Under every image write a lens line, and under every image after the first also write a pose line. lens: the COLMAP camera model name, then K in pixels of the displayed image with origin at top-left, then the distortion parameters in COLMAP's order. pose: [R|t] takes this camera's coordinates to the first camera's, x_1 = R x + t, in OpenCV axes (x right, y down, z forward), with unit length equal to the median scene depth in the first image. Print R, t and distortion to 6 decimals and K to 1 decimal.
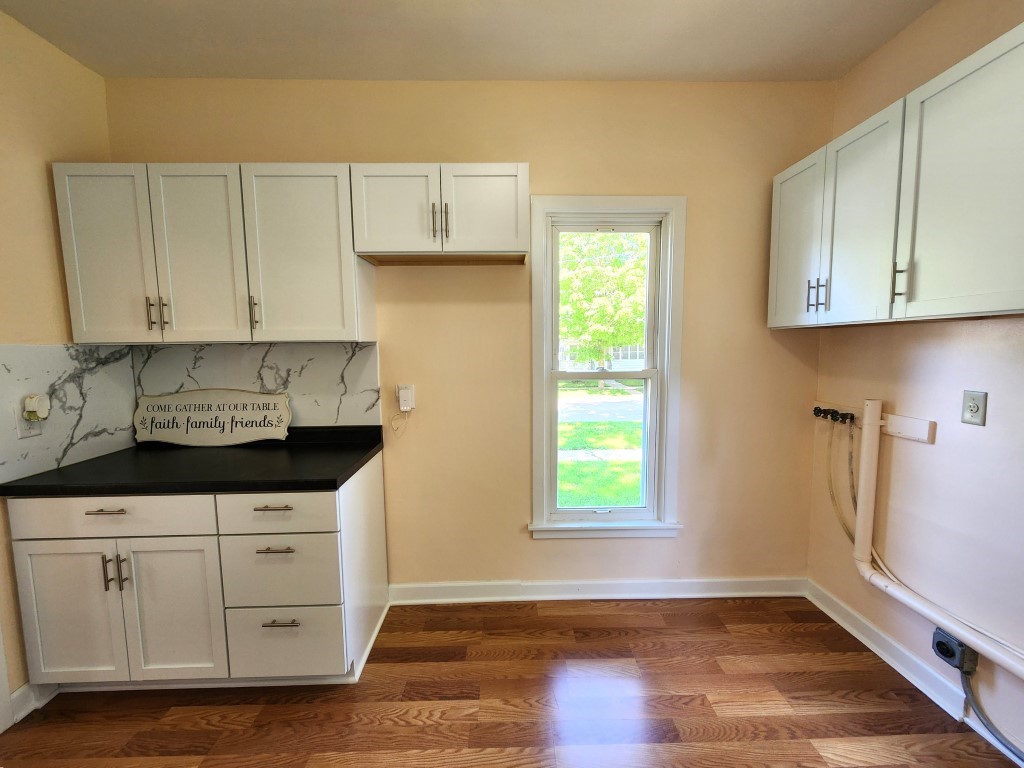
lens RADIAL K [[419.9, 0, 511.7], [0, 419.9, 383.2], [0, 0, 1]] dist [0.002593, -0.002138]
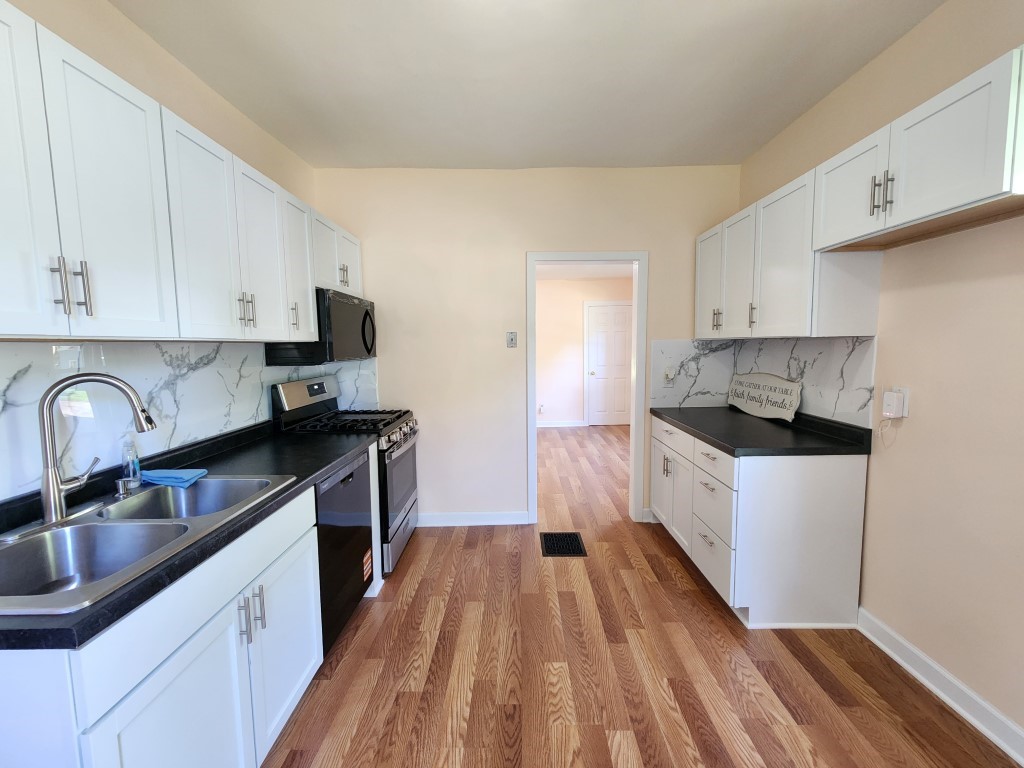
lens RADIAL K [[419.9, 0, 516.2], [0, 419.9, 383.6], [0, 0, 1]] dist [0.002593, -0.002138]
pose [[-0.030673, 0.105868, -0.993907, 0.649912], [-0.076794, 0.991186, 0.107948, -0.038182], [0.996575, 0.079637, -0.022272, 0.283531]]
